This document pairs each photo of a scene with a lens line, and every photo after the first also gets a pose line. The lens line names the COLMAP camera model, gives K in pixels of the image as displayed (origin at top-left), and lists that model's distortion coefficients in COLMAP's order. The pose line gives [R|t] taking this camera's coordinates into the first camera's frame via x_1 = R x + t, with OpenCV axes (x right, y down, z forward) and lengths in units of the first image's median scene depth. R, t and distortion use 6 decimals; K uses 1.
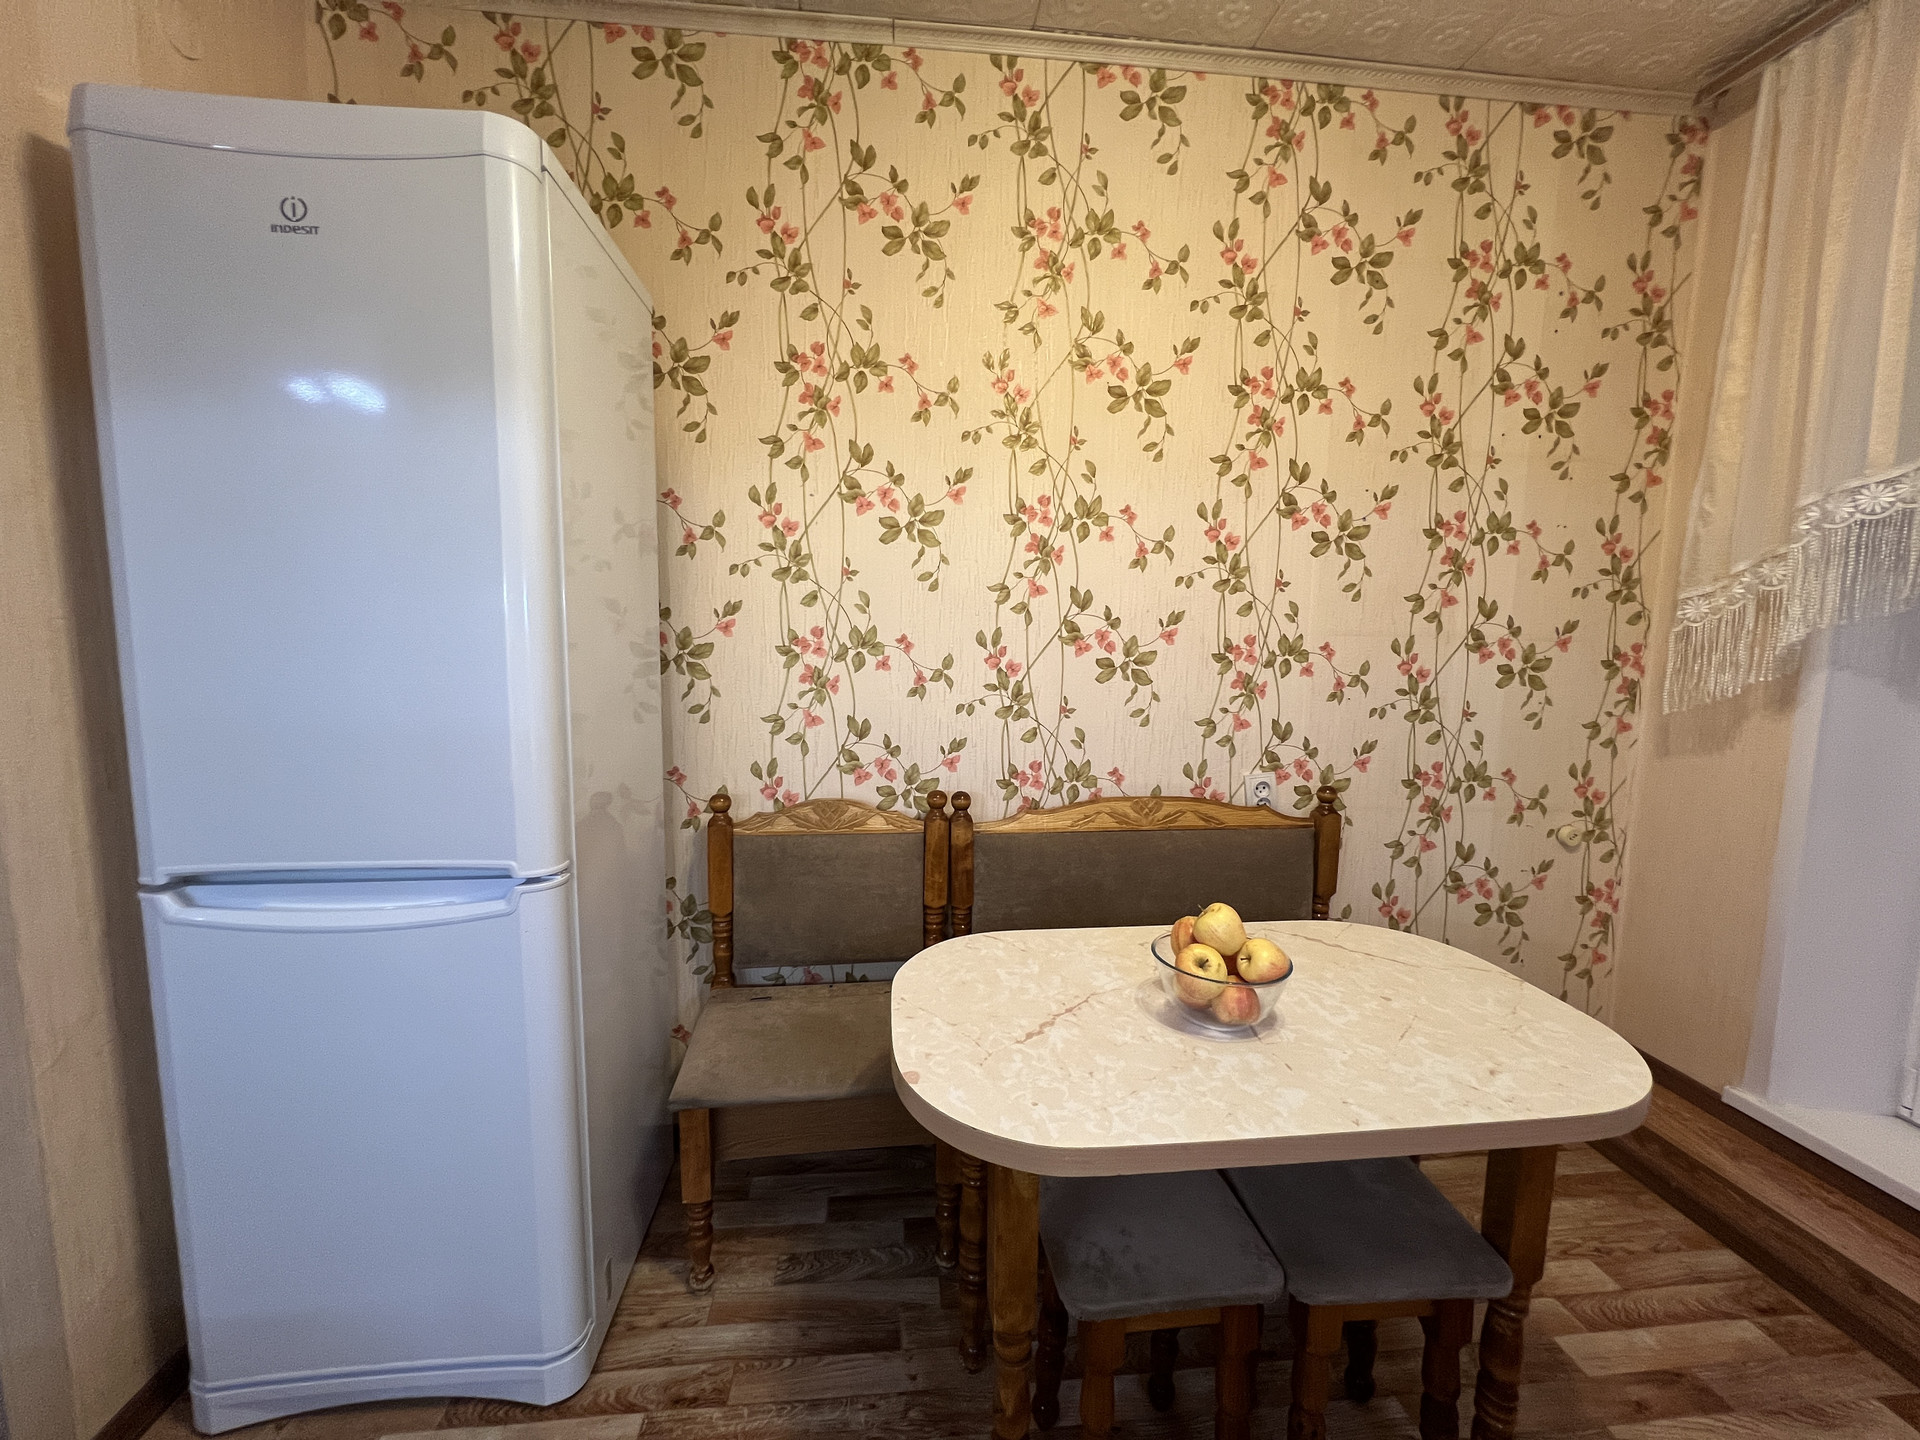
lens RADIAL K [[766.1, 0, 959.0], [0, 766.1, 717.4], [0, 0, 1]] dist [-0.003080, -0.000437]
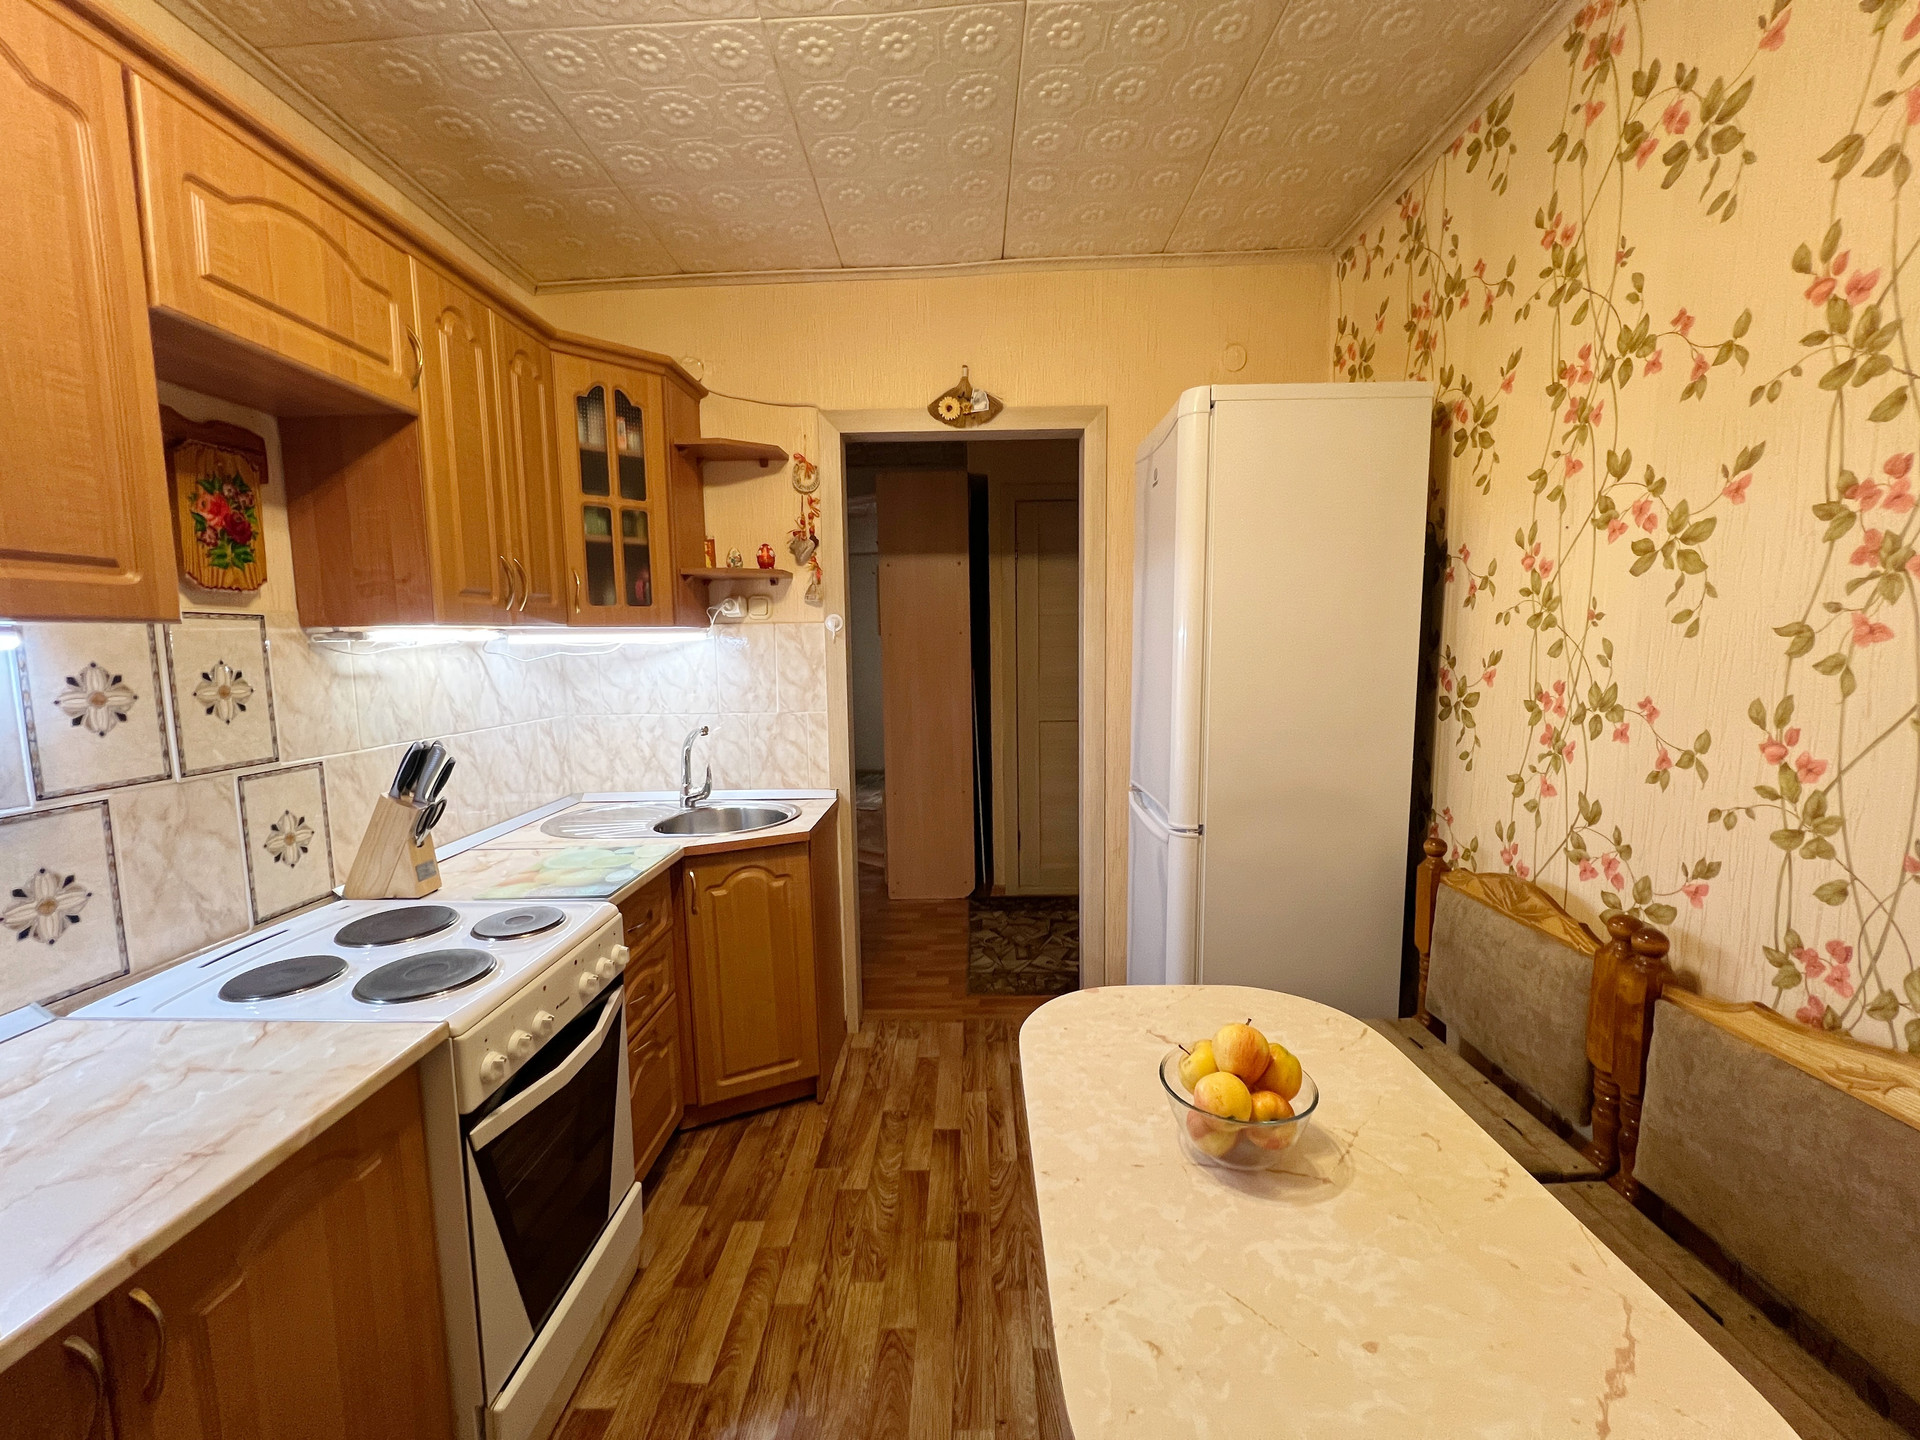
lens RADIAL K [[766.1, 0, 956.8], [0, 766.1, 715.7], [0, 0, 1]] dist [-0.003080, -0.000437]
pose [[-0.120763, 0.092699, -0.988344, 0.744280], [-0.095020, 0.989979, 0.104463, -0.106674], [0.988123, 0.106527, -0.110744, 0.442361]]
